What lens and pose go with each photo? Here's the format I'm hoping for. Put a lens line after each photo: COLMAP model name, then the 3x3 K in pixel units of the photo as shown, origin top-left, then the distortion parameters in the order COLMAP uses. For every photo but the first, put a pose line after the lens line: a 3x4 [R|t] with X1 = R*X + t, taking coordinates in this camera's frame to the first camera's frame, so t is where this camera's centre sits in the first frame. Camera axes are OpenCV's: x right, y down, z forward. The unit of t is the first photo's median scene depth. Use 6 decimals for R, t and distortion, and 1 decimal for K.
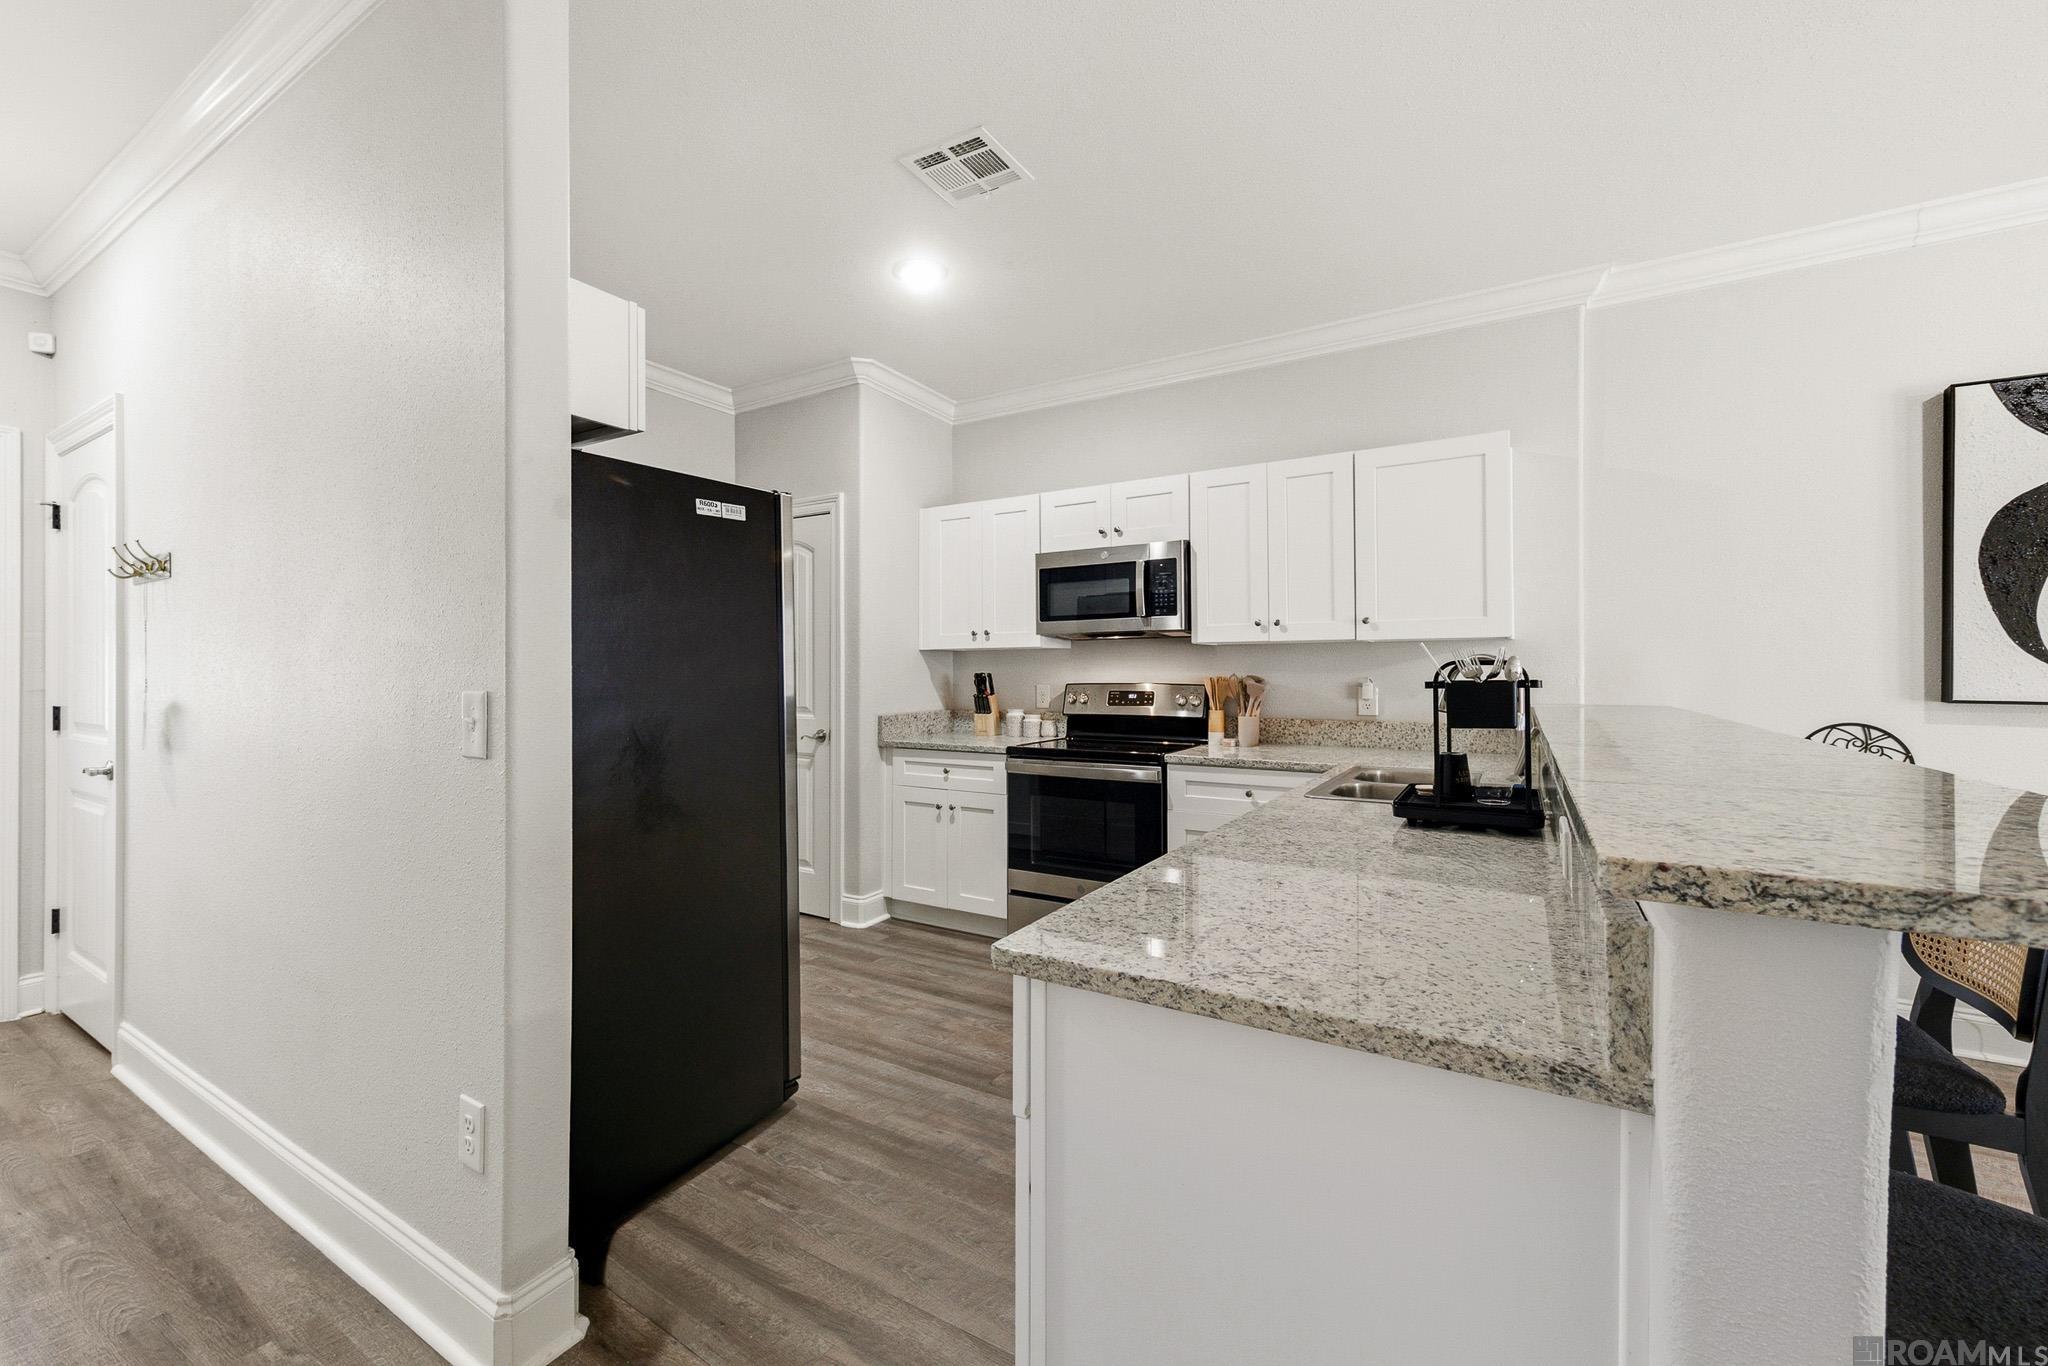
lens RADIAL K [[823.1, 0, 1011.0], [0, 823.1, 683.4], [0, 0, 1]] dist [0.001497, -0.000046]
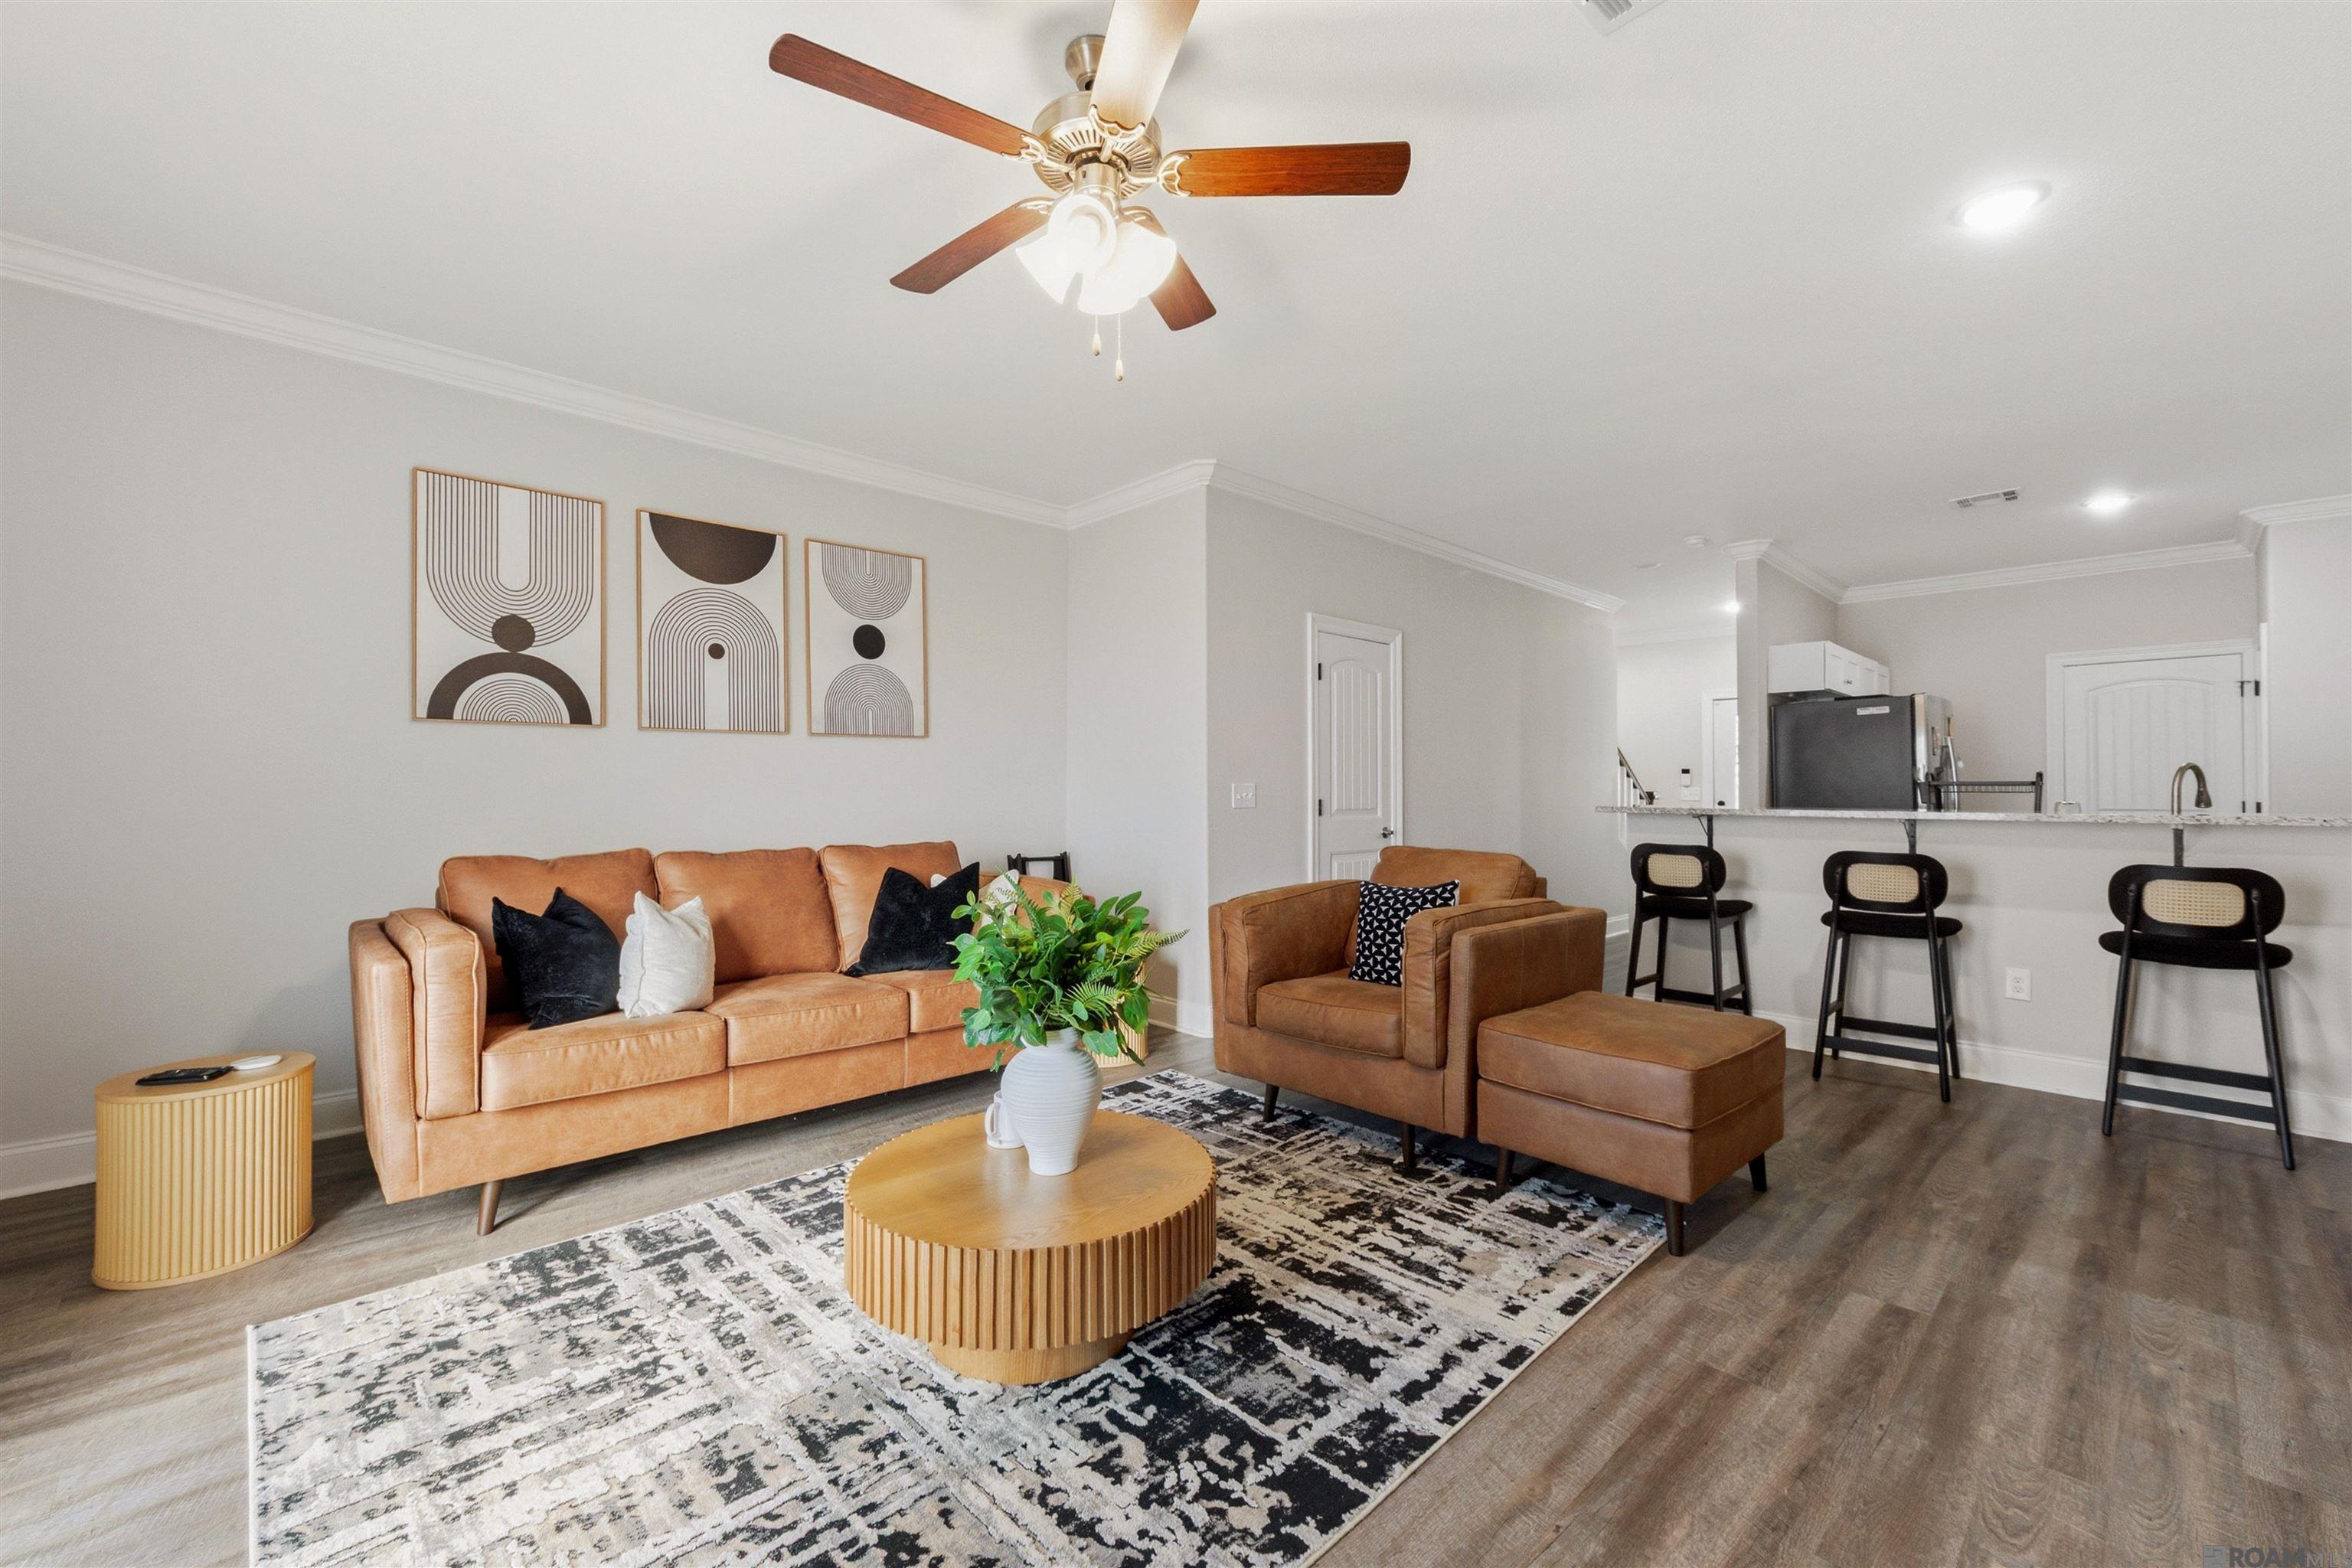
lens RADIAL K [[957.5, 0, 1180.9], [0, 957.5, 786.5], [0, 0, 1]] dist [0.004512, 0.000037]
pose [[-0.253249, -0.002479, -0.967398, 1.483206], [-0.015173, 0.999884, 0.001410, 0.014925], [0.967282, 0.015036, -0.253258, -0.105007]]
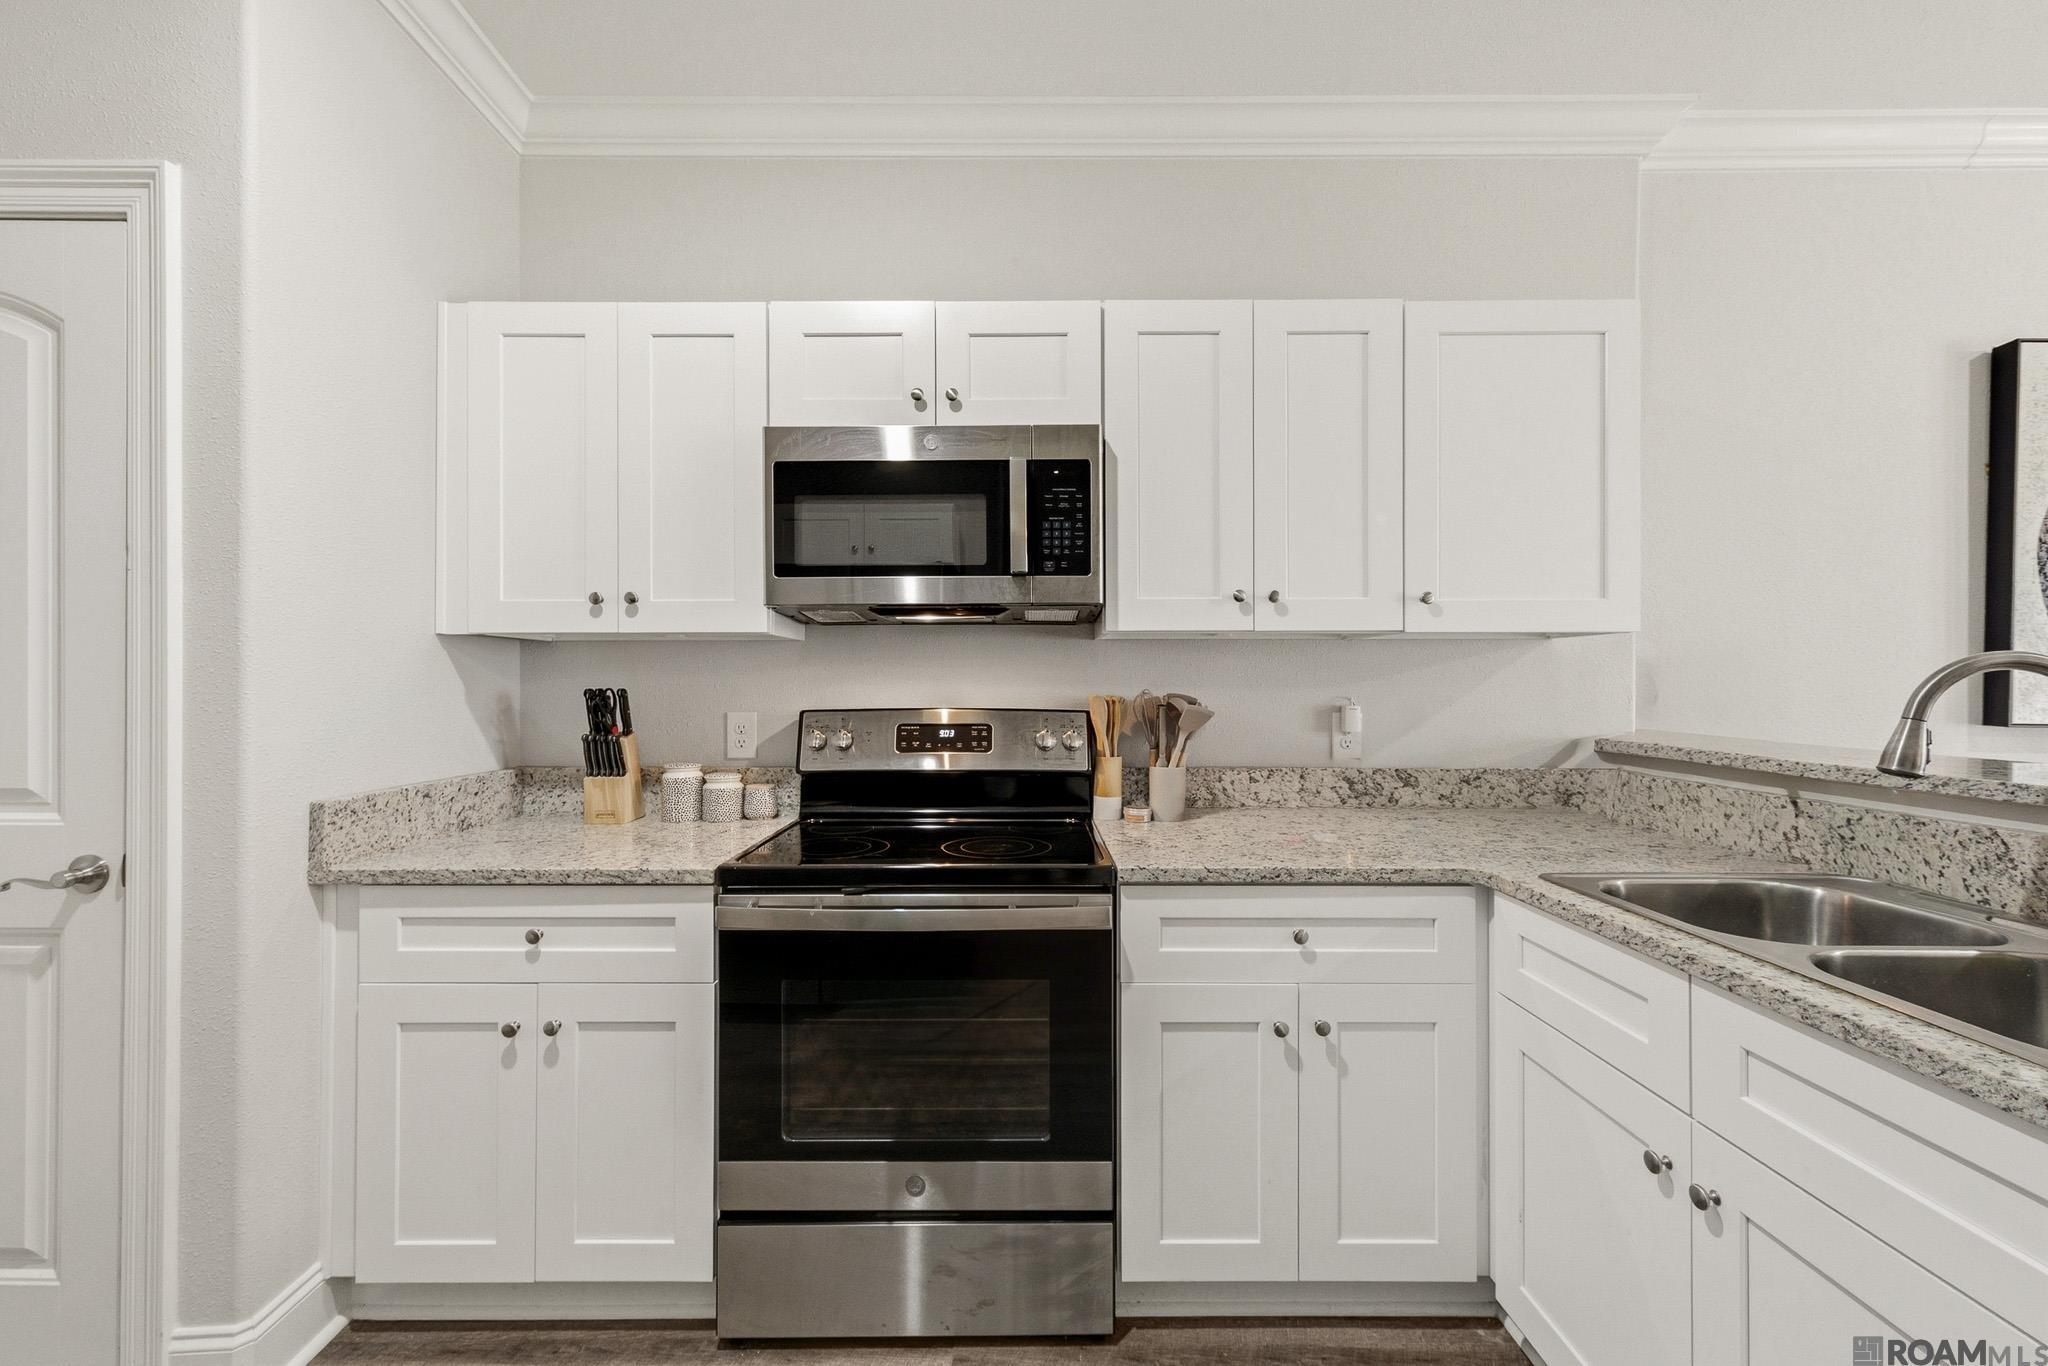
lens RADIAL K [[833.7, 0, 1028.2], [0, 833.7, 685.2], [0, 0, 1]] dist [0.004512, 0.000037]
pose [[0.851006, 0.001973, 0.525152, -0.087407], [0.005194, 0.999912, -0.012173, -0.008553], [-0.525130, 0.013087, 0.850921, 0.529642]]
